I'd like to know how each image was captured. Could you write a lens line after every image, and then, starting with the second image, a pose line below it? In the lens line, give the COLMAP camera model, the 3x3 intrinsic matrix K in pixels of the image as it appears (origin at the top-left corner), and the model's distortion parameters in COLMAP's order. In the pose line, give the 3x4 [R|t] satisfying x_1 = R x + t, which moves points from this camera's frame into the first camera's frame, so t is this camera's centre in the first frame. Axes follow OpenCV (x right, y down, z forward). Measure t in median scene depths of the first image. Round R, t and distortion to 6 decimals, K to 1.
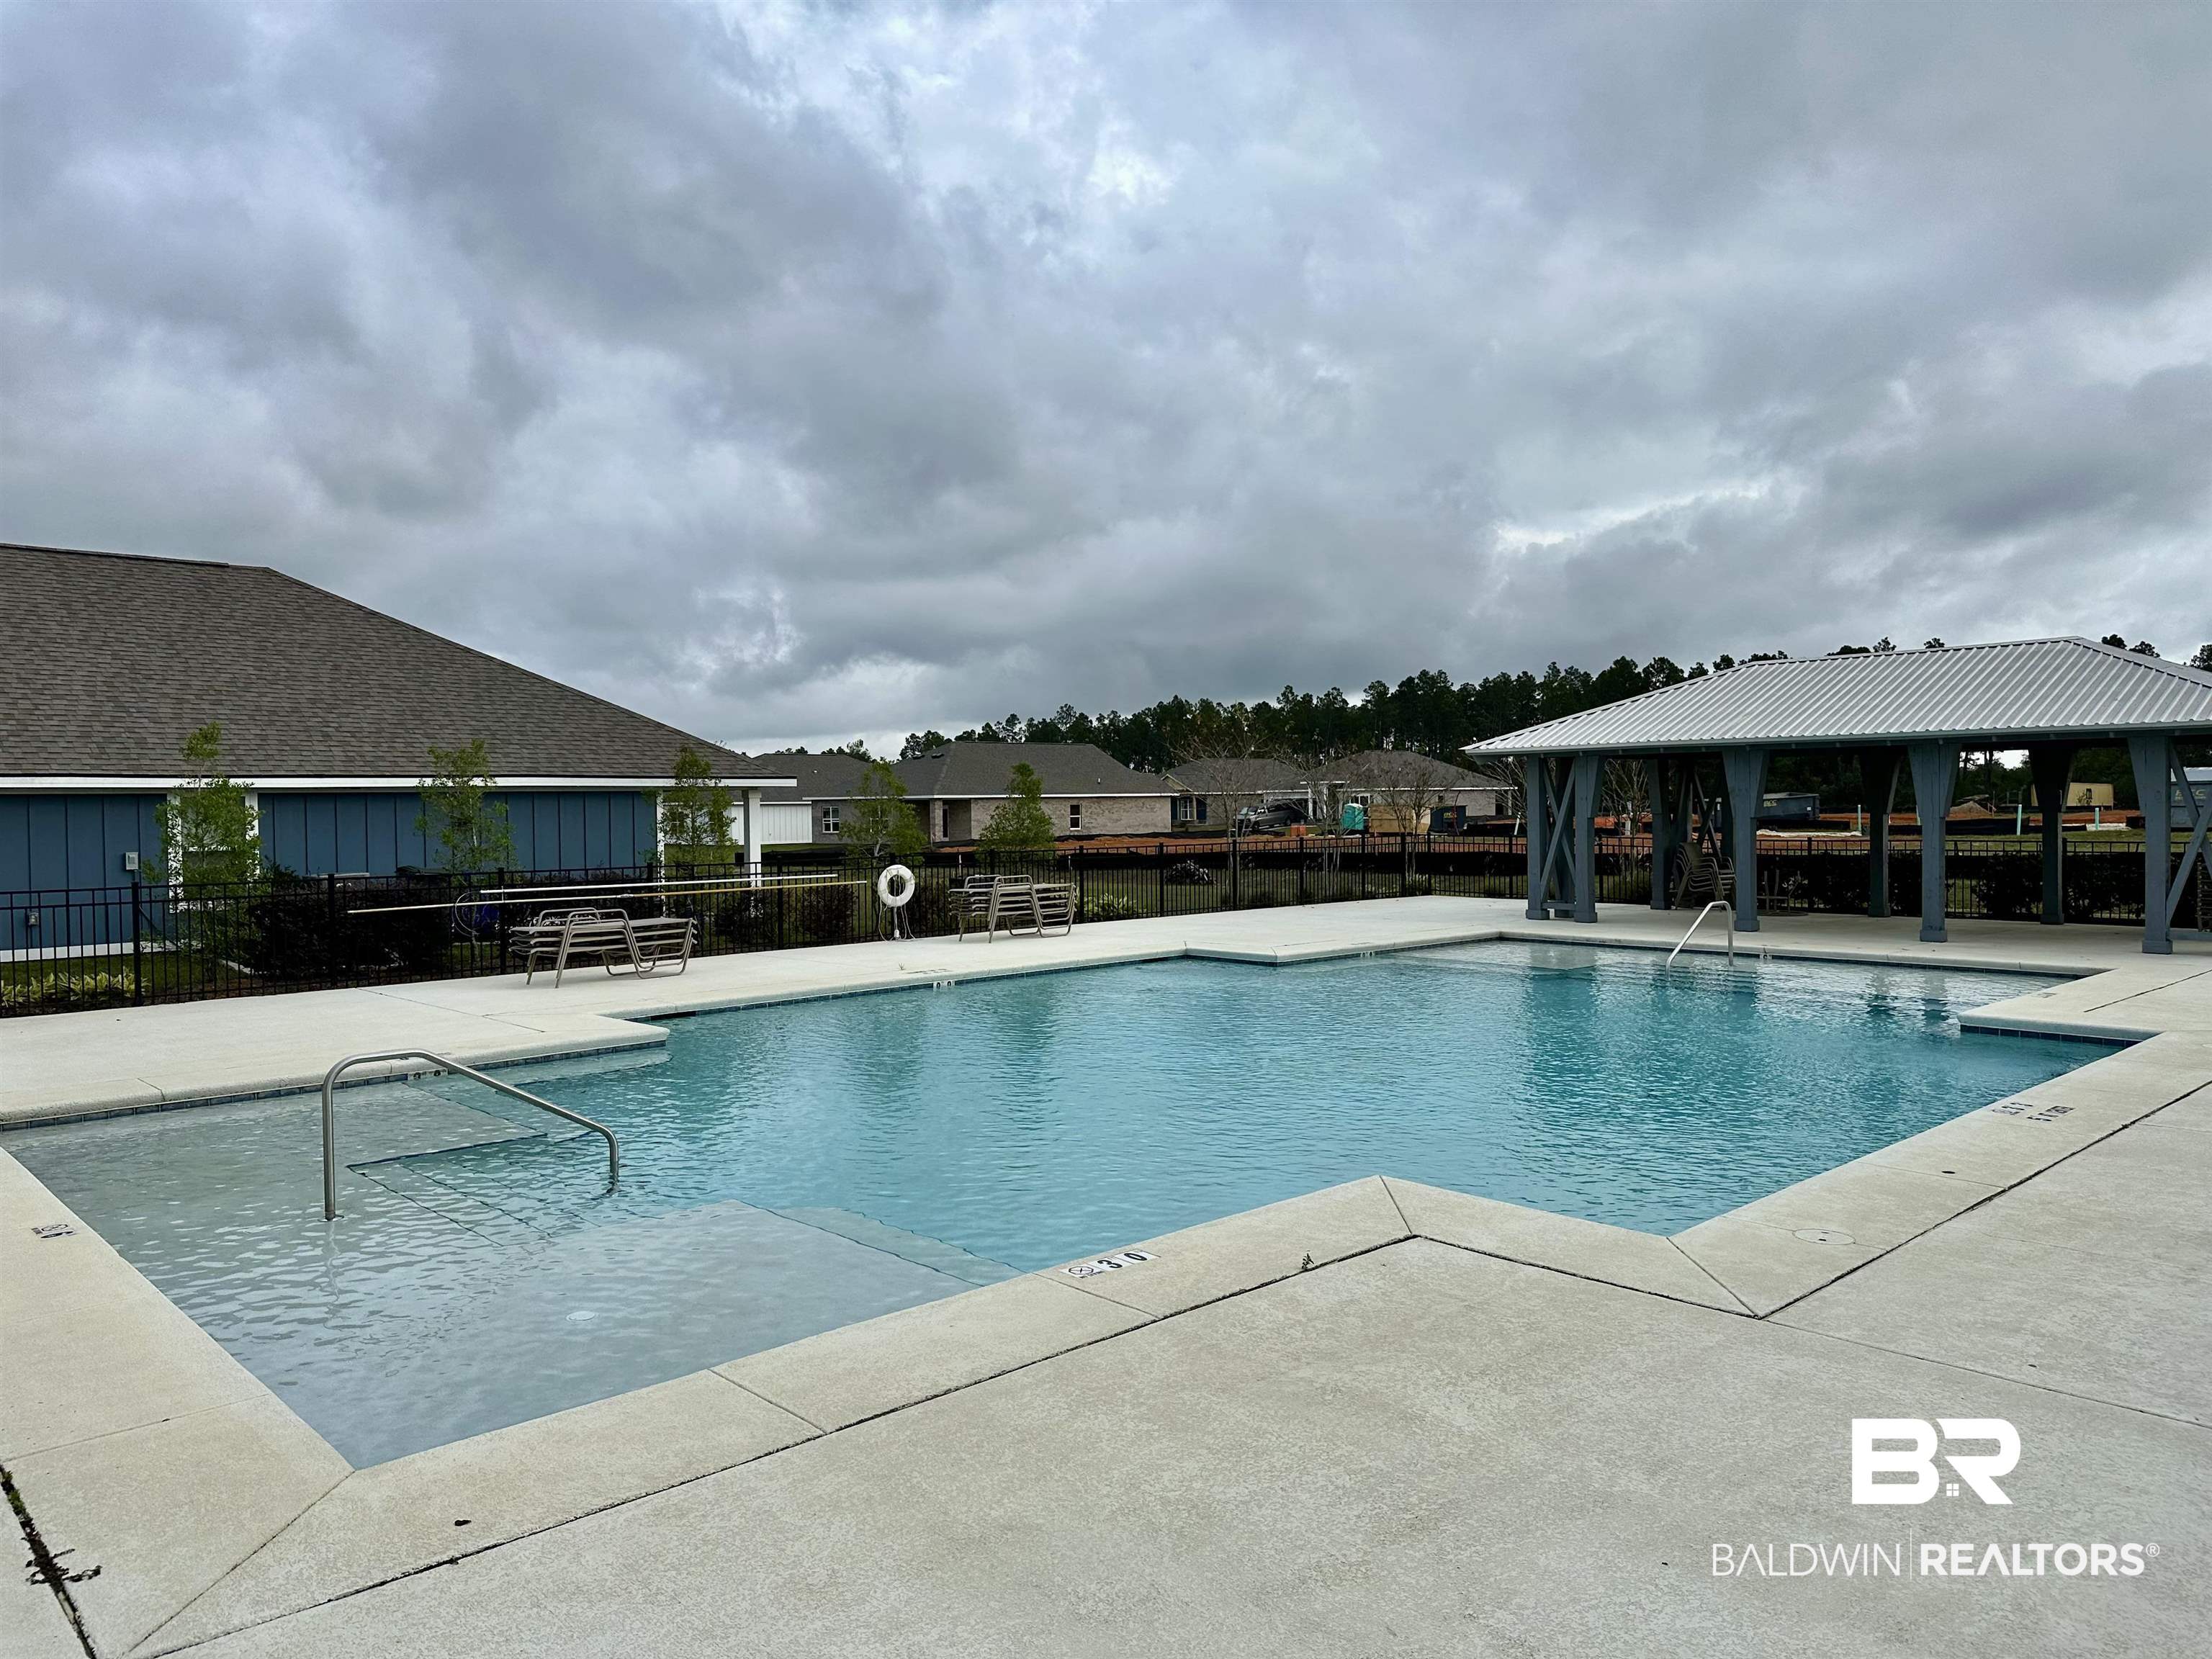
lens RADIAL K [[1538.4, 0, 1107.0], [0, 1538.4, 820.0], [0, 0, 1]] dist [0.068447, -0.081222]
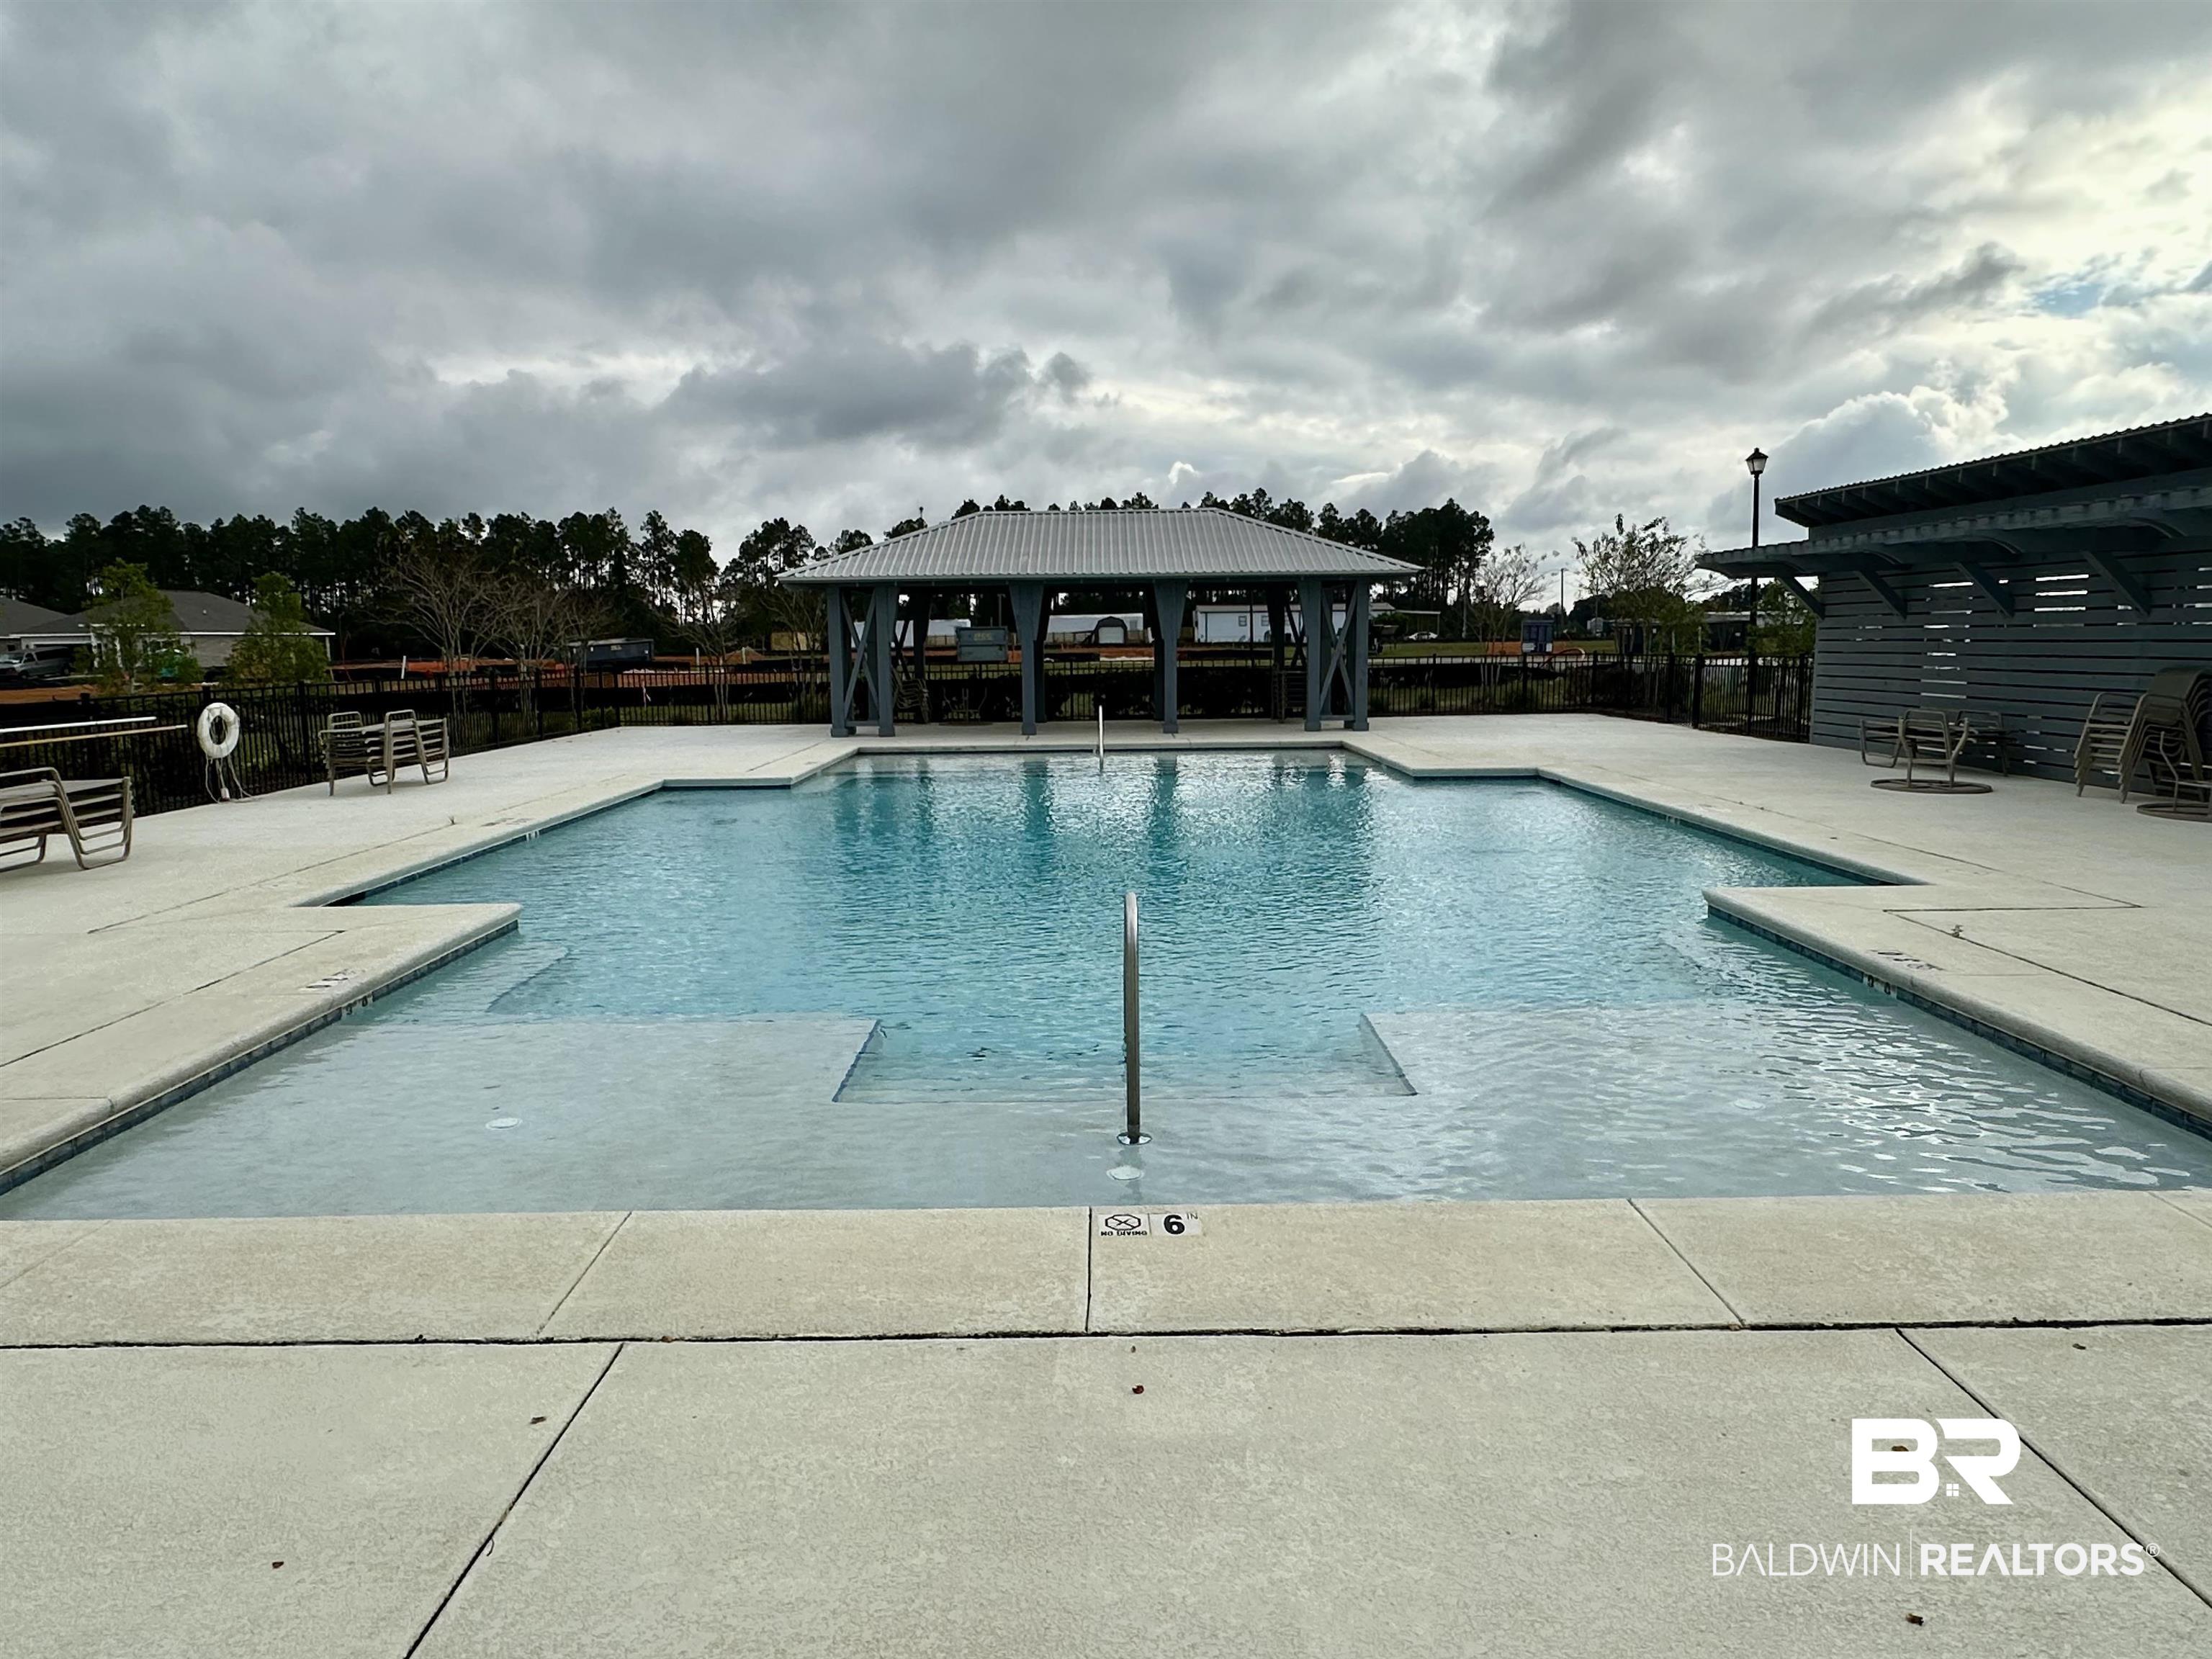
lens RADIAL K [[1393.8, 0, 1088.3], [0, 1393.8, 839.5], [0, 0, 1]] dist [-0.008096, 0.007219]
pose [[0.681714, -0.100711, 0.724654, -0.376477], [0.011607, 0.991844, 0.126926, 0.014726], [-0.731526, -0.078116, 0.677323, 0.222935]]
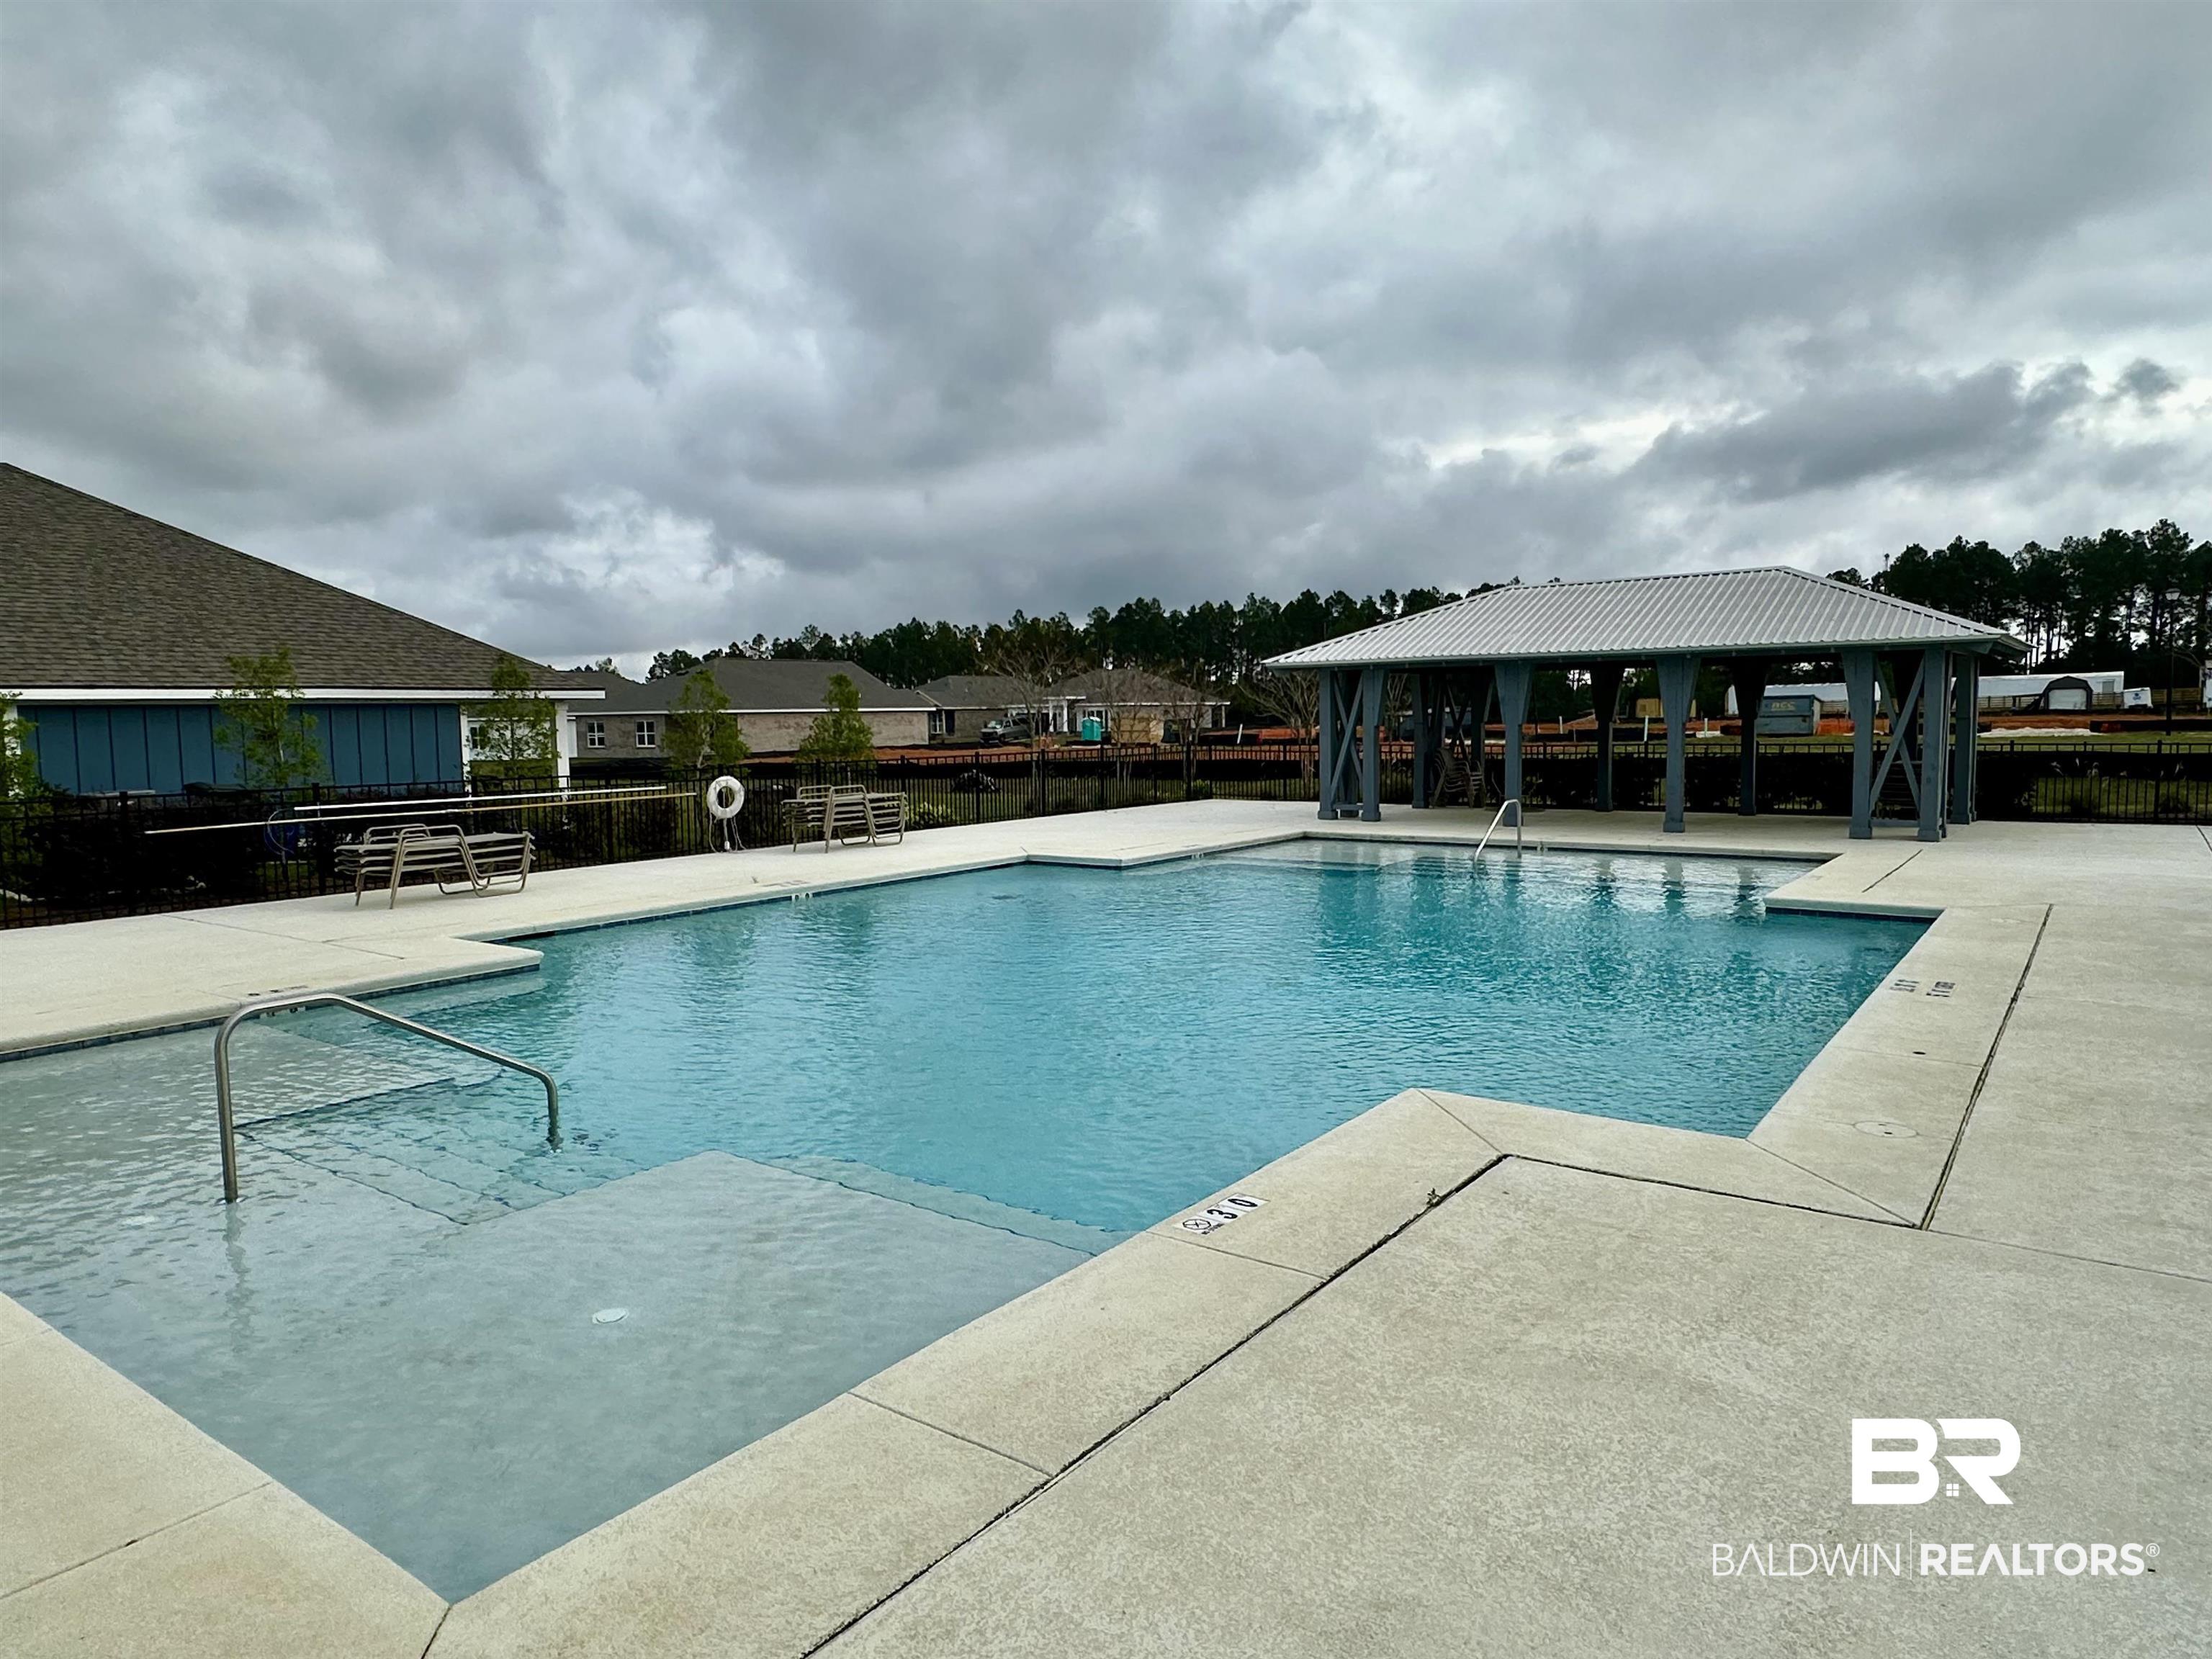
lens RADIAL K [[1393.8, 0, 1109.6], [0, 1393.8, 812.4], [0, 0, 1]] dist [-0.008096, 0.007219]
pose [[0.982670, -0.016174, 0.184655, -0.063652], [0.005679, 0.998345, 0.057226, 0.002473], [-0.185275, -0.055186, 0.981136, 0.070520]]
